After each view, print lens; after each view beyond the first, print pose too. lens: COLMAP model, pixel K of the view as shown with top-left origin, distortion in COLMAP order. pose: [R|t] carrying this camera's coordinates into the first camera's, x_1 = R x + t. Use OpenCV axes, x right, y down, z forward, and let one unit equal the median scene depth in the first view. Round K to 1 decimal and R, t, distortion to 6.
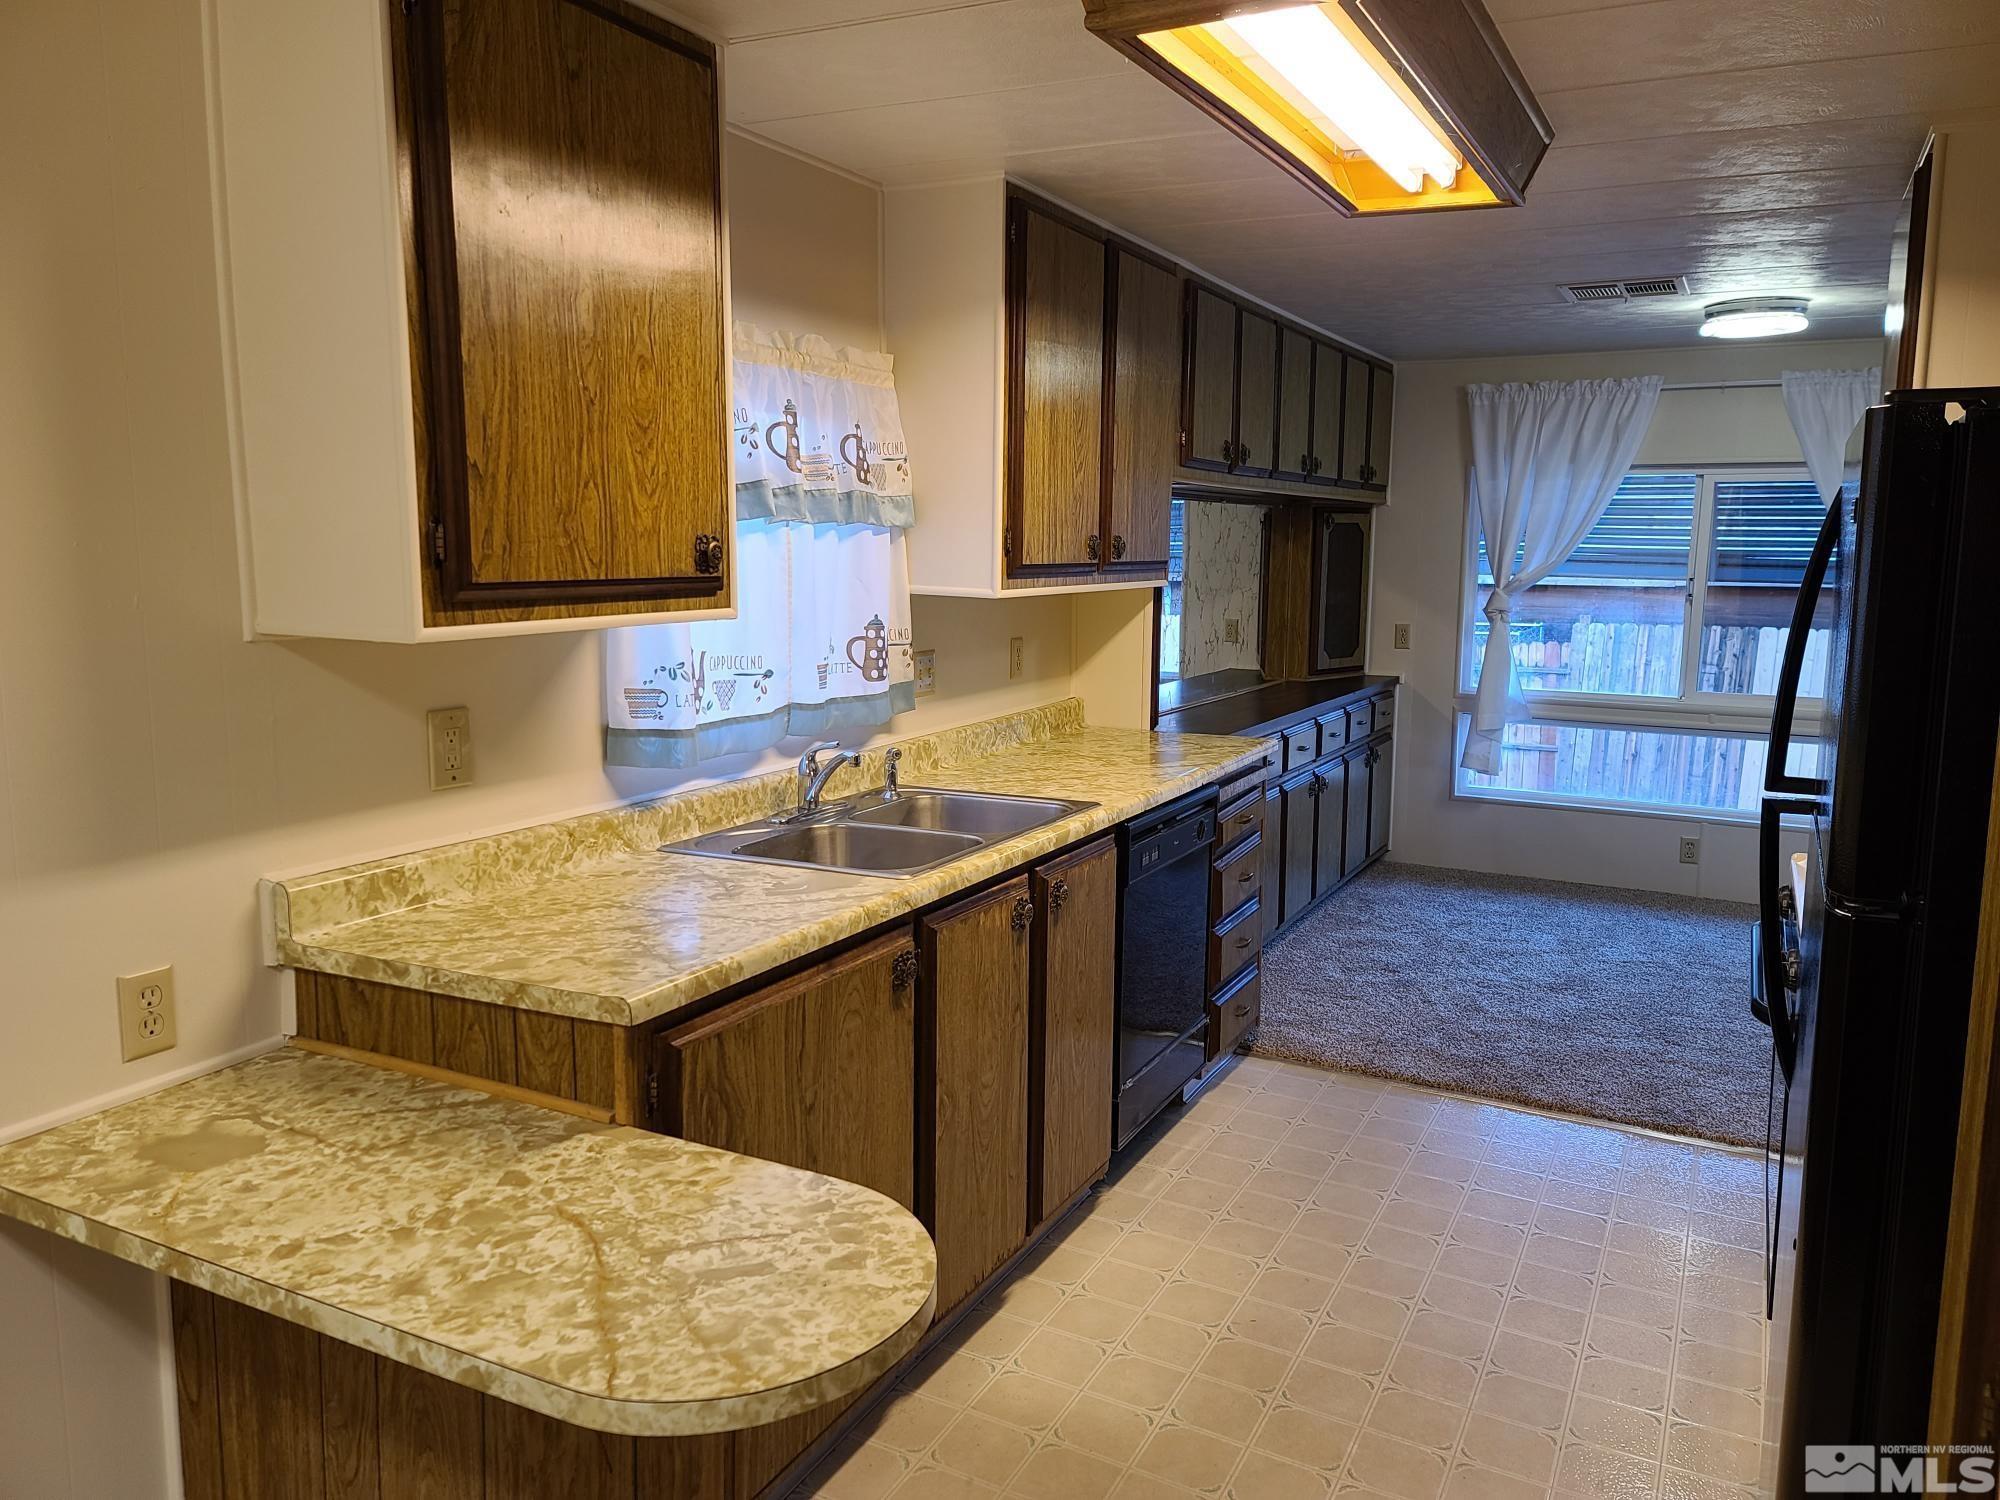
lens RADIAL K [[1498.8, 0, 1000.1], [0, 1498.8, 754.8], [0, 0, 1]] dist [0.074233, -0.004511]
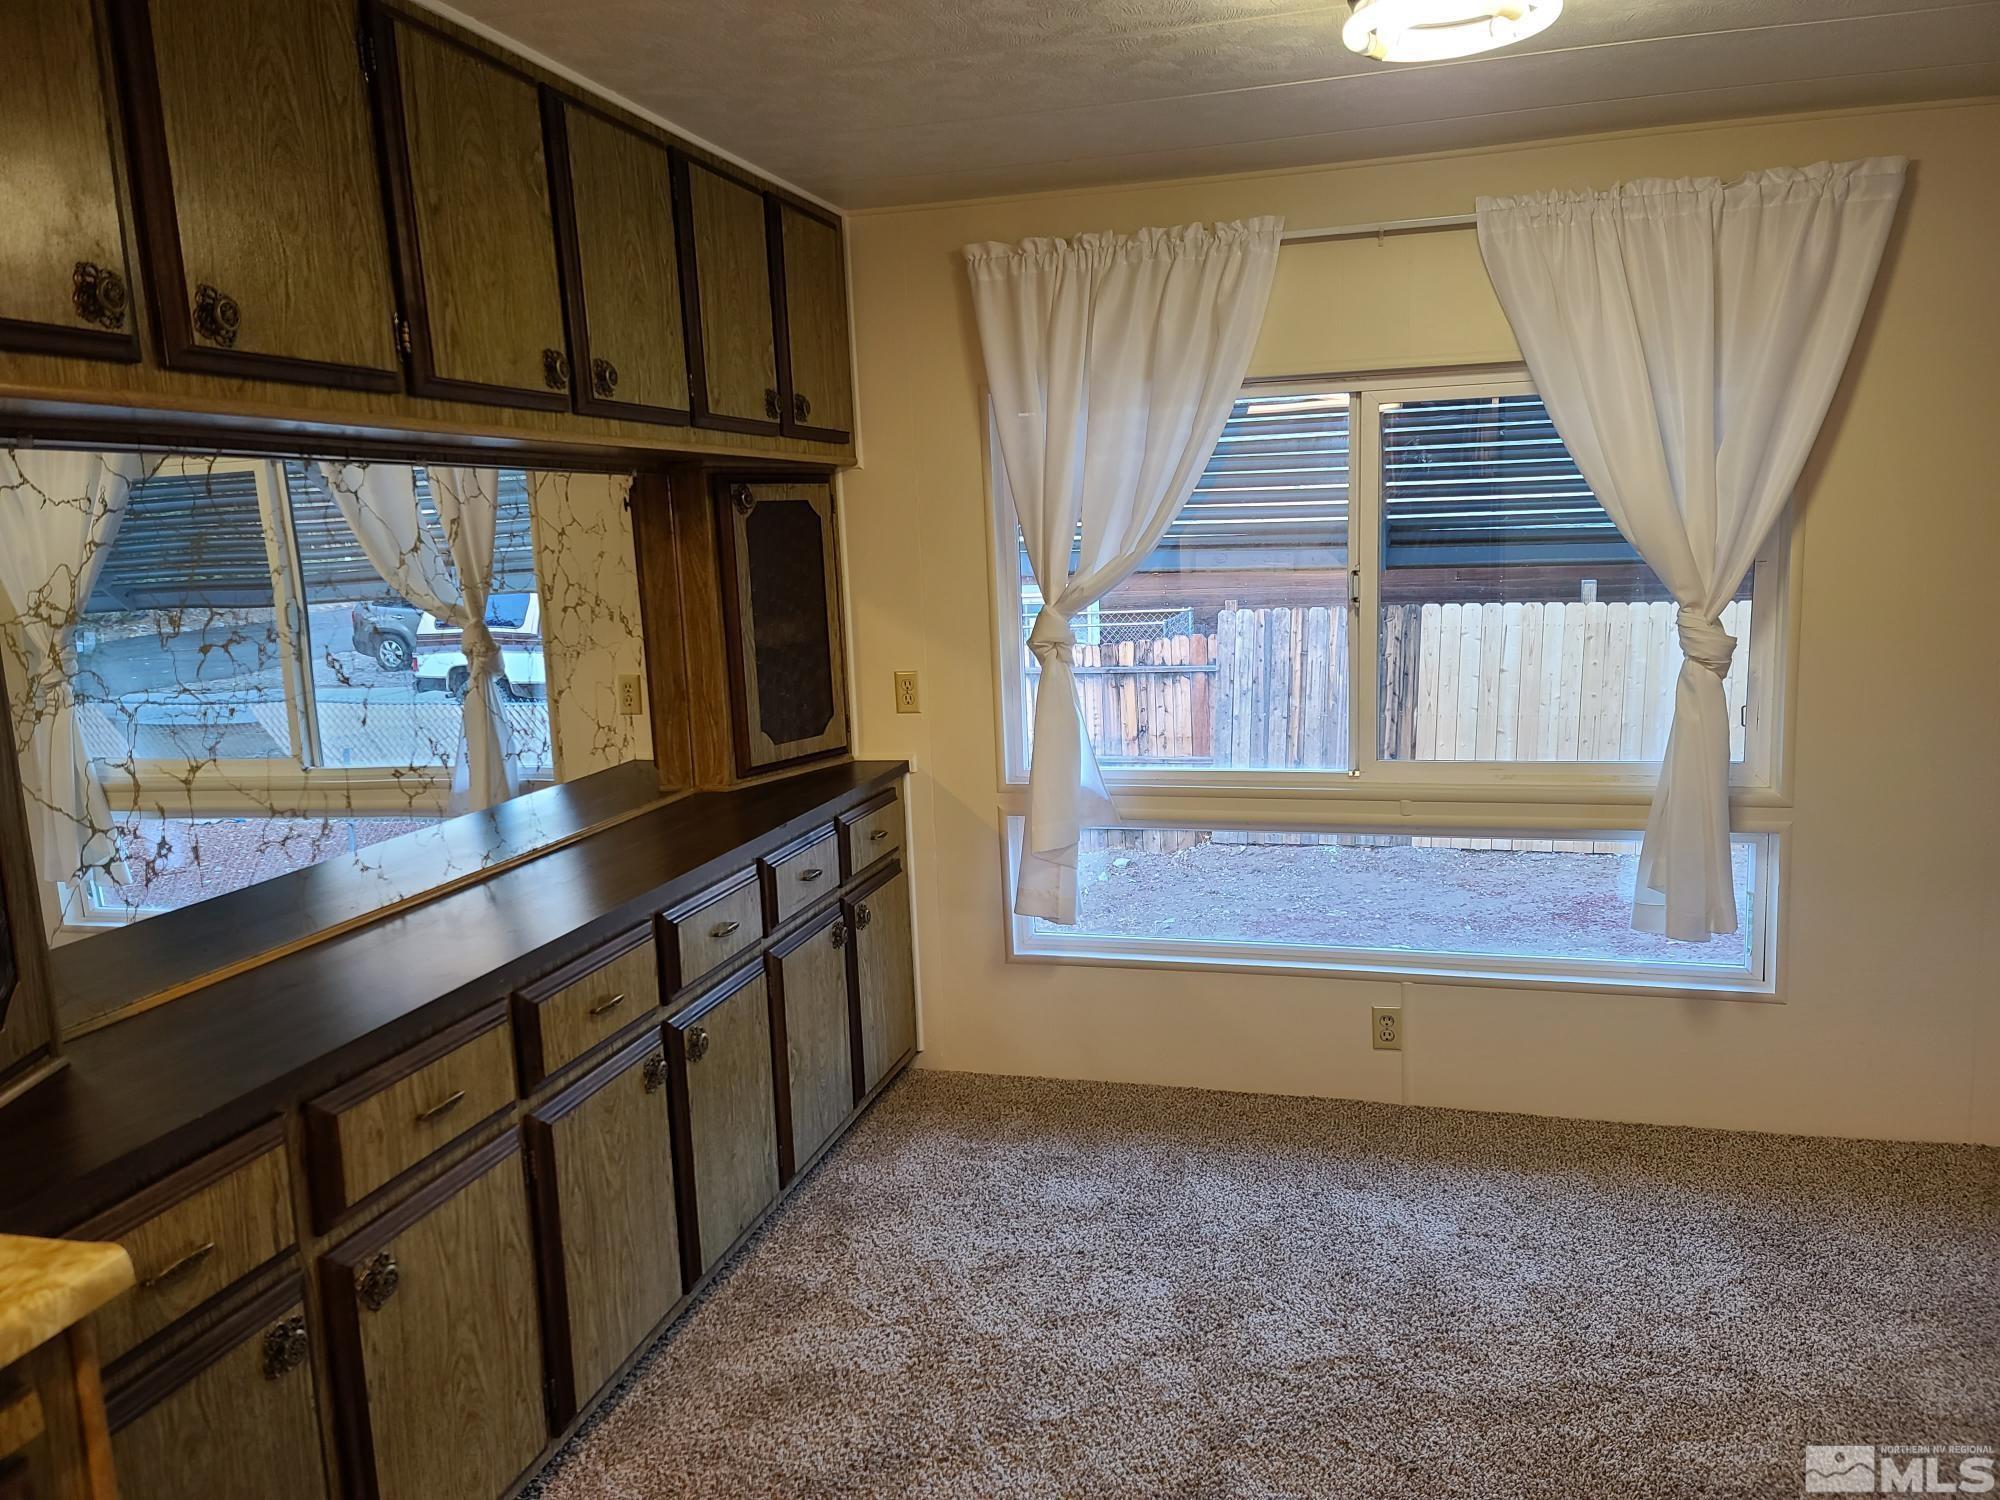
lens RADIAL K [[1468.4, 0, 1001.5], [0, 1468.4, 771.4], [0, 0, 1]] dist [0.088179, -0.066590]
pose [[0.978072, -0.083807, 0.190661, 0.198755], [0.079753, 0.996397, 0.028854, -0.063755], [-0.192392, -0.013016, 0.981232, 0.451064]]
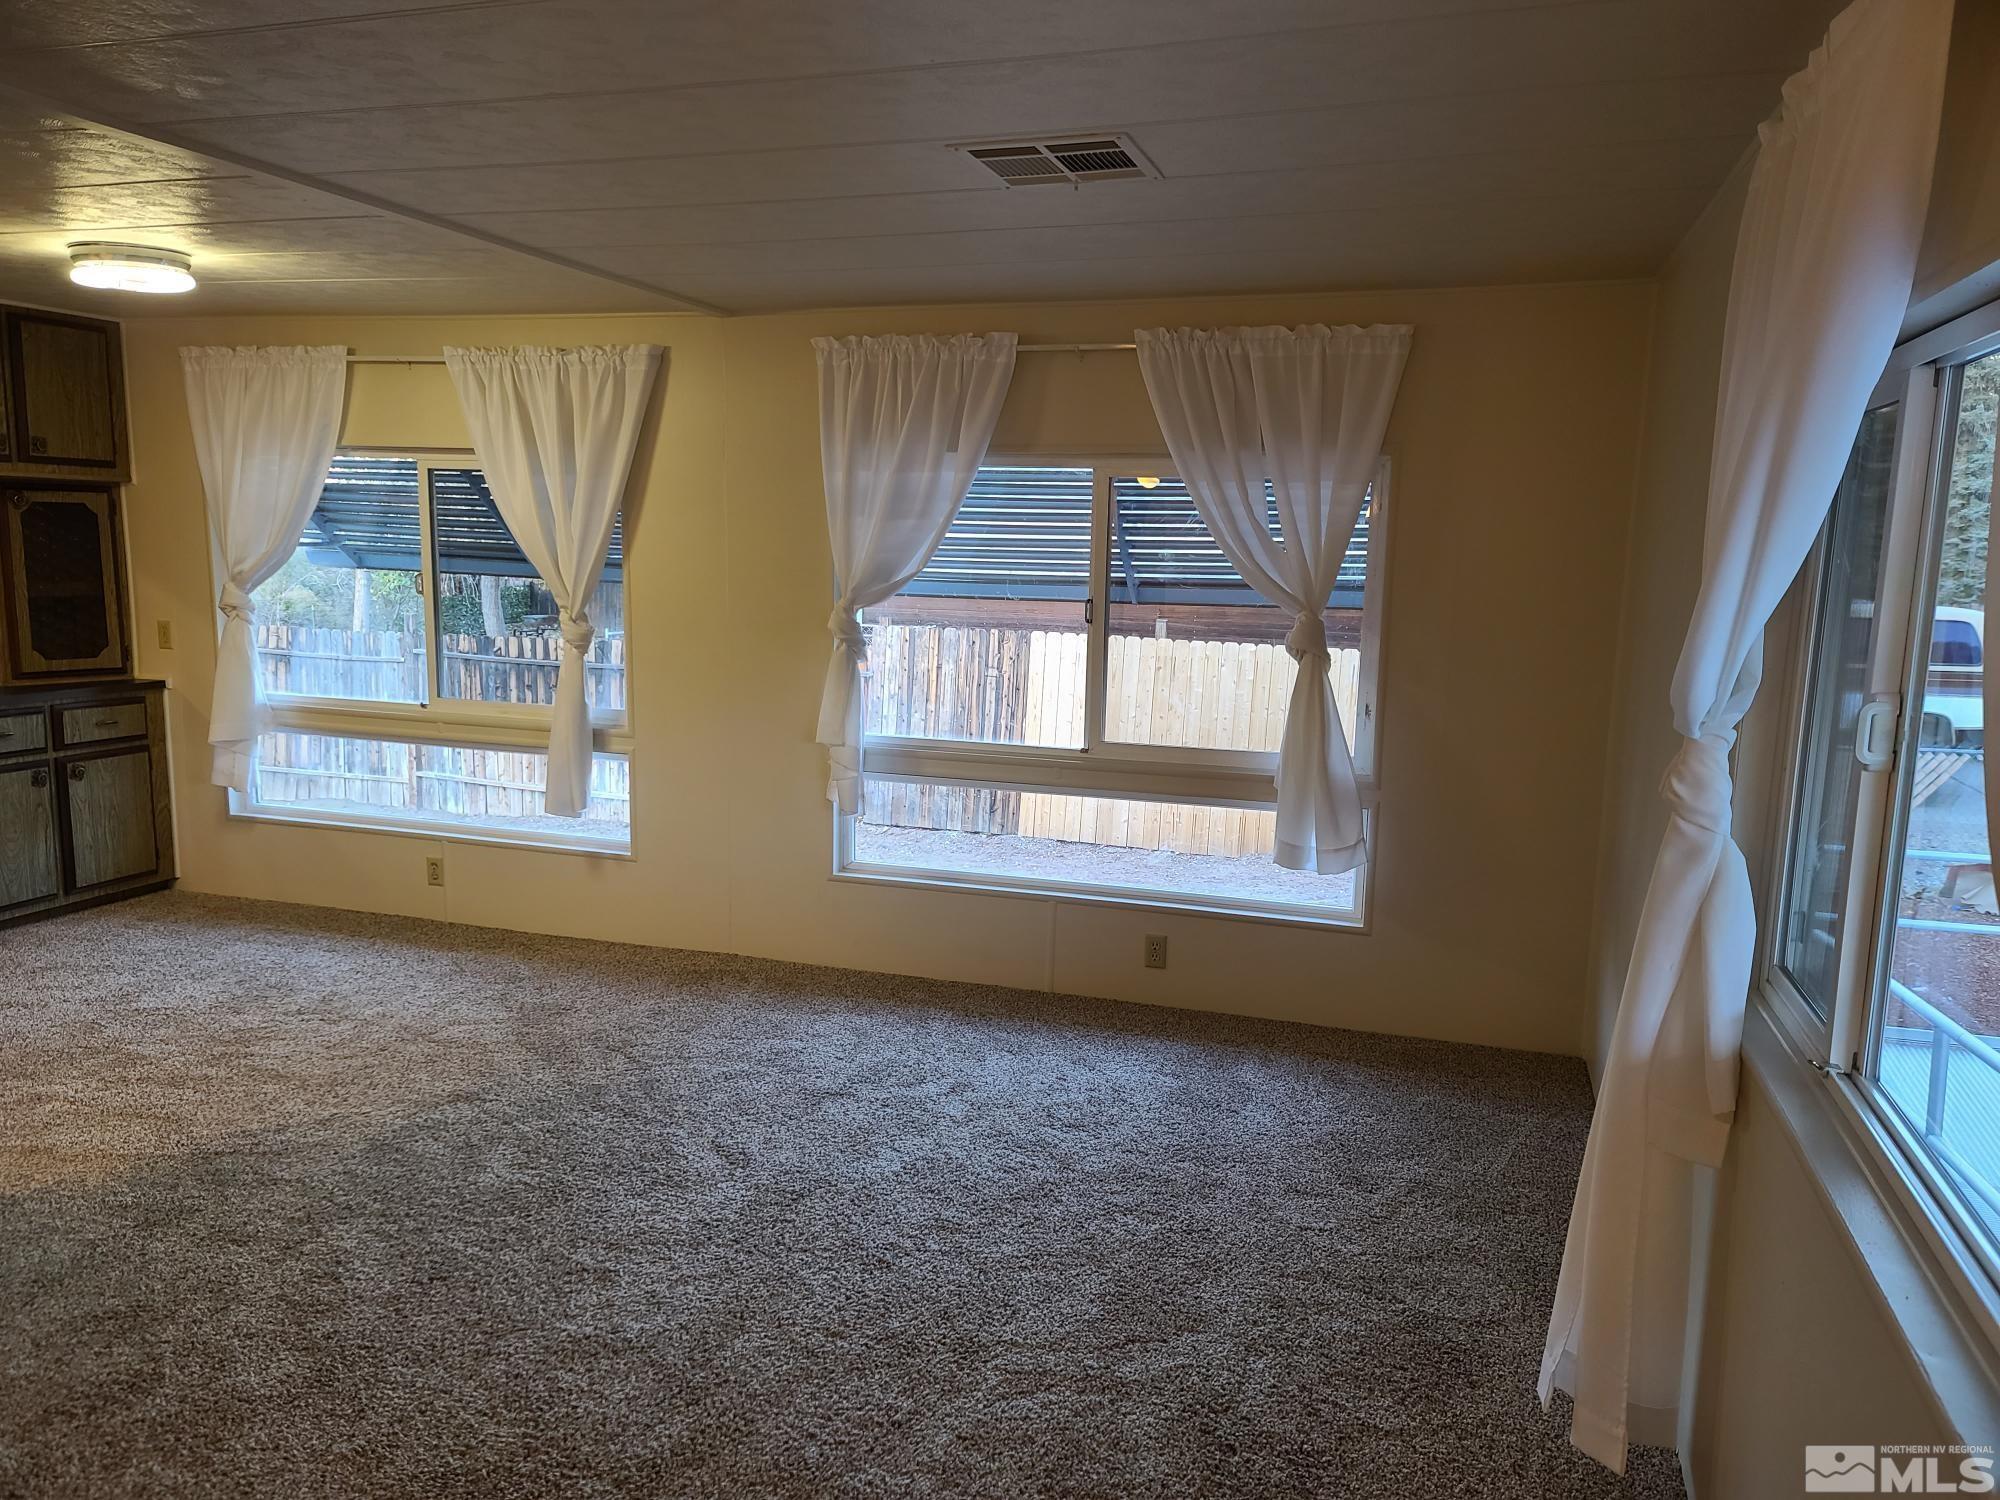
lens RADIAL K [[1468.4, 0, 1001.5], [0, 1468.4, 771.4], [0, 0, 1]] dist [0.088179, -0.066590]
pose [[0.988354, -0.014637, 0.151467, 0.636792], [0.013070, 0.999850, 0.011336, -0.002535], [-0.151610, -0.009225, 0.988397, 0.065607]]
